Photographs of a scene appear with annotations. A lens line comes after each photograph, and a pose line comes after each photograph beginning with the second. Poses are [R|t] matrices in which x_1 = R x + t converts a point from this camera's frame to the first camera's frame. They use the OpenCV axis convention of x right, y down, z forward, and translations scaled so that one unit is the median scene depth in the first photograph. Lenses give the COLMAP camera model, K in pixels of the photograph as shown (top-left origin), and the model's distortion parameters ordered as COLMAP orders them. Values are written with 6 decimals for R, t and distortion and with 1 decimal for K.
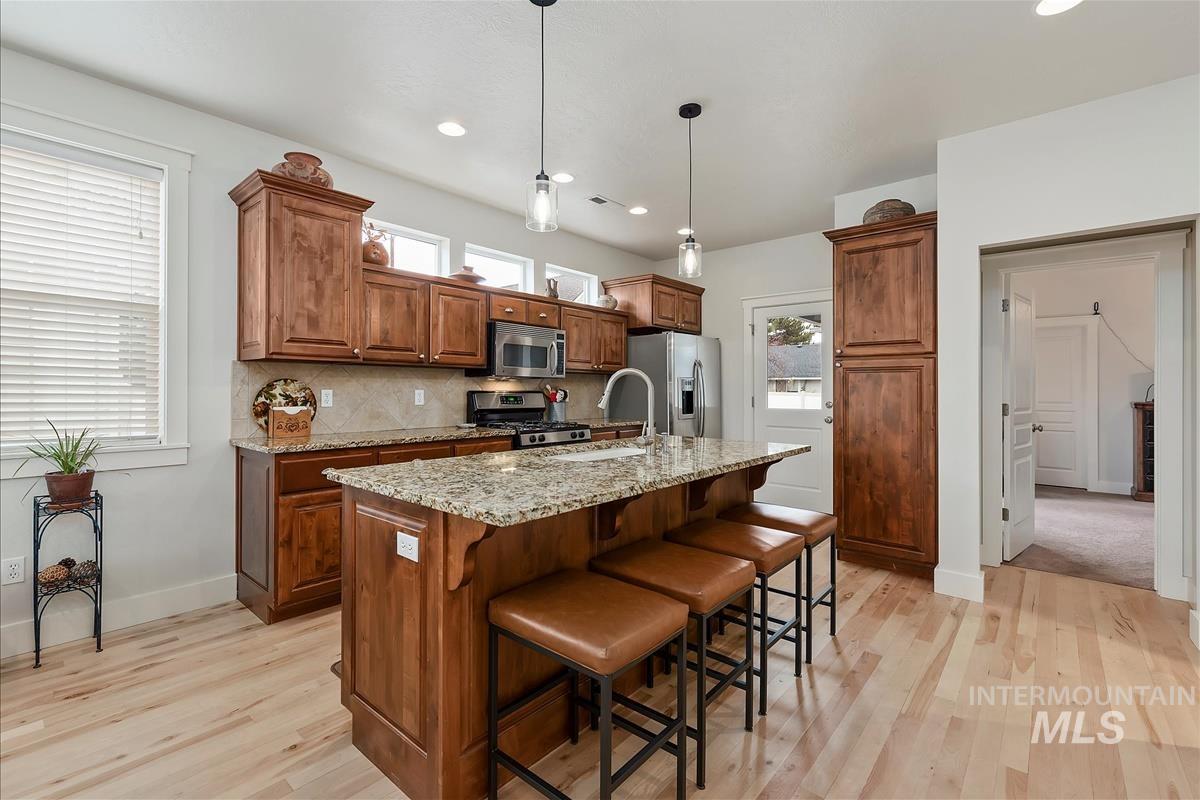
lens RADIAL K [[525.2, 0, 599.6], [0, 525.2, 387.3], [0, 0, 1]] dist [0.000806, -0.000040]
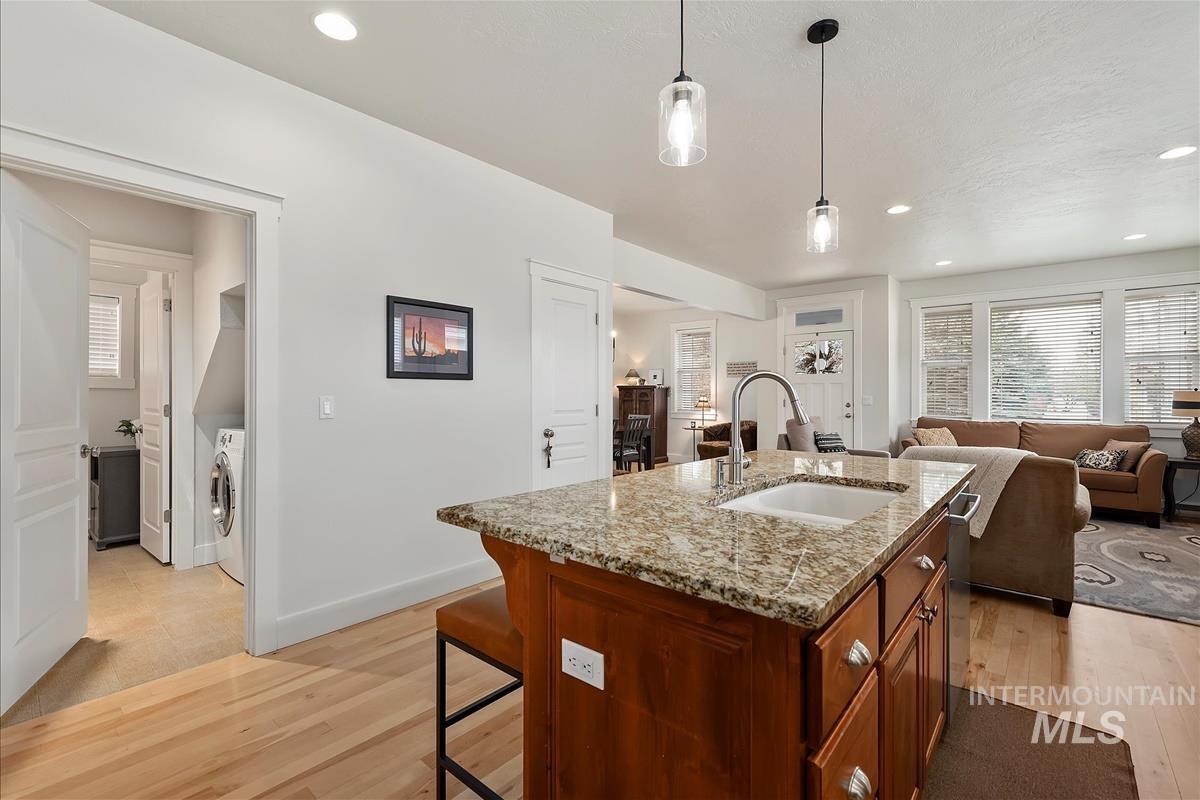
lens RADIAL K [[523.0, 0, 601.8], [0, 523.0, 393.5], [0, 0, 1]] dist [0.000630, -0.000280]
pose [[-0.999949, -0.009763, 0.002389, 0.203444], [-0.009774, 0.999942, -0.004437, 0.002426], [-0.002346, -0.004461, -0.999987, 1.241579]]
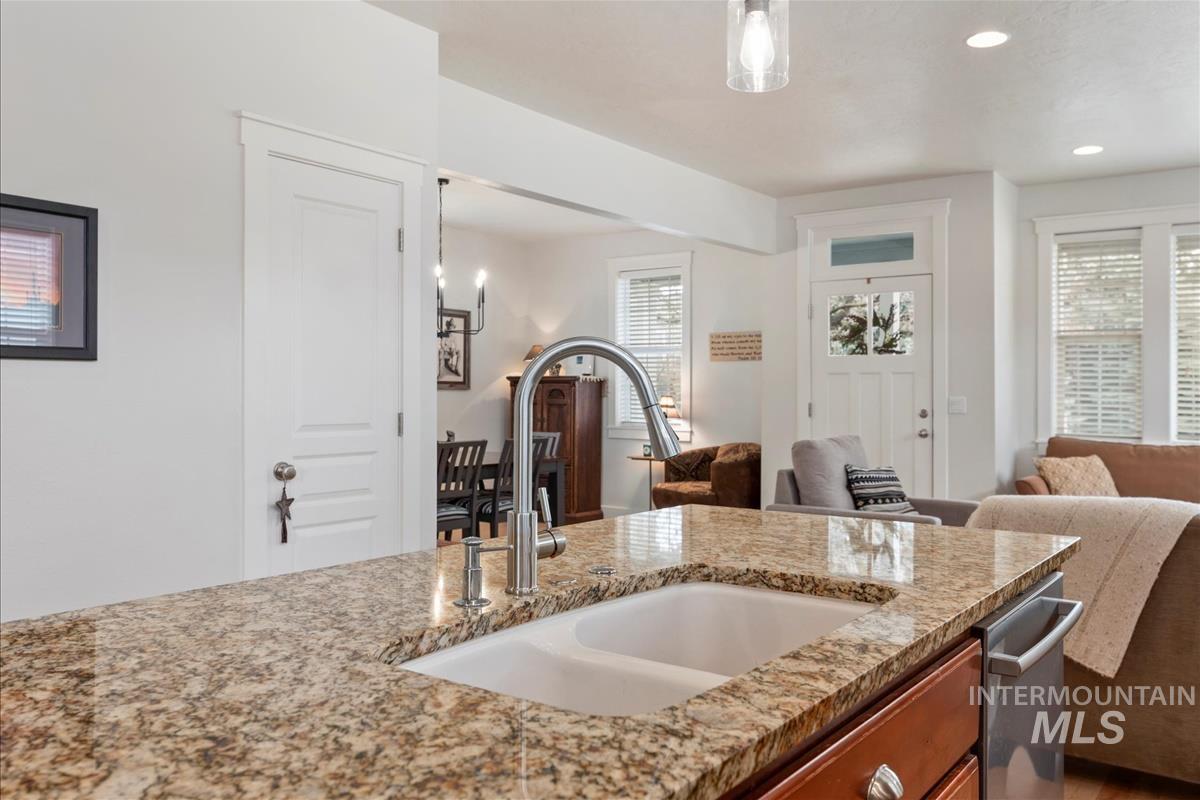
lens RADIAL K [[963.2, 0, 601.4], [0, 963.2, 380.4], [0, 0, 1]] dist [-0.002950, -0.001753]
pose [[-0.997093, -0.013606, -0.074972, 0.064781], [-0.012379, 0.999782, -0.016811, 0.001592], [0.075184, -0.015834, -0.997044, 1.144783]]
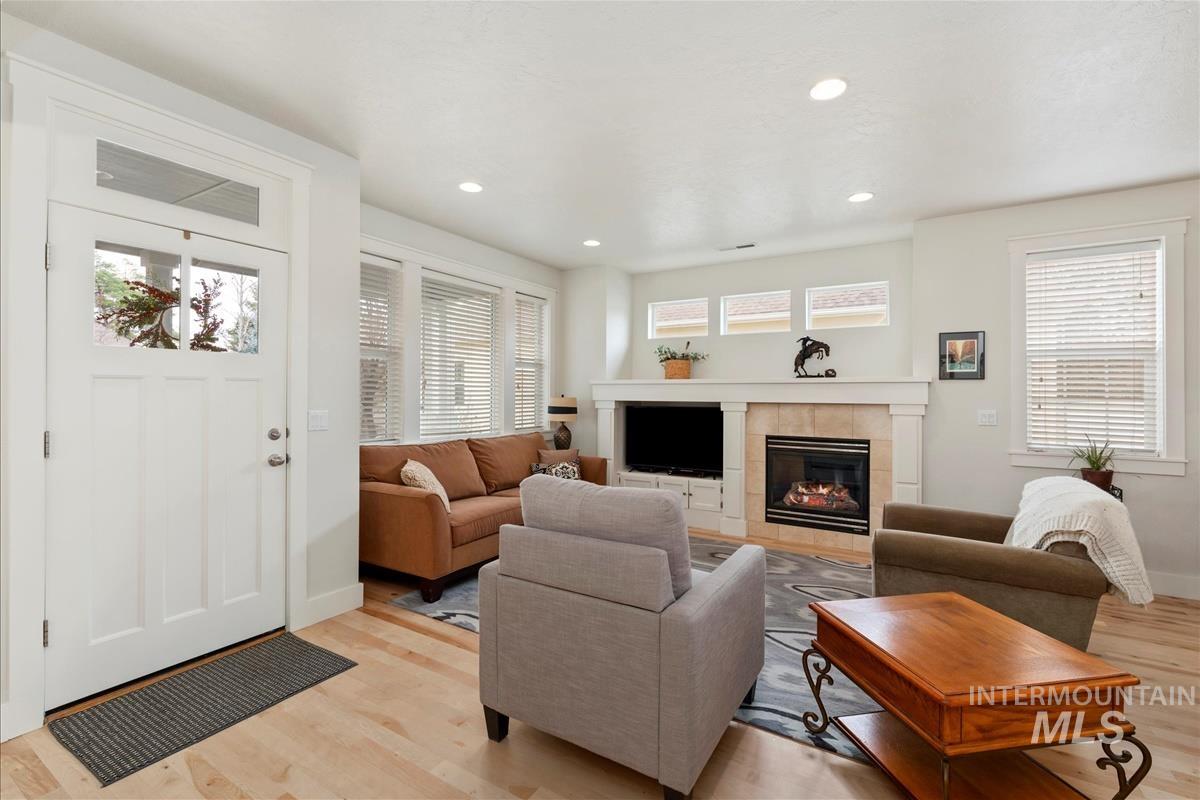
lens RADIAL K [[520.4, 0, 608.4], [0, 520.4, 393.7], [0, 0, 1]] dist [0.001188, -0.000062]
pose [[0.171563, -0.004373, -0.985163, 0.144847], [-0.000528, 0.999990, -0.004530, -0.031967], [0.985173, 0.001297, 0.171559, -0.436268]]
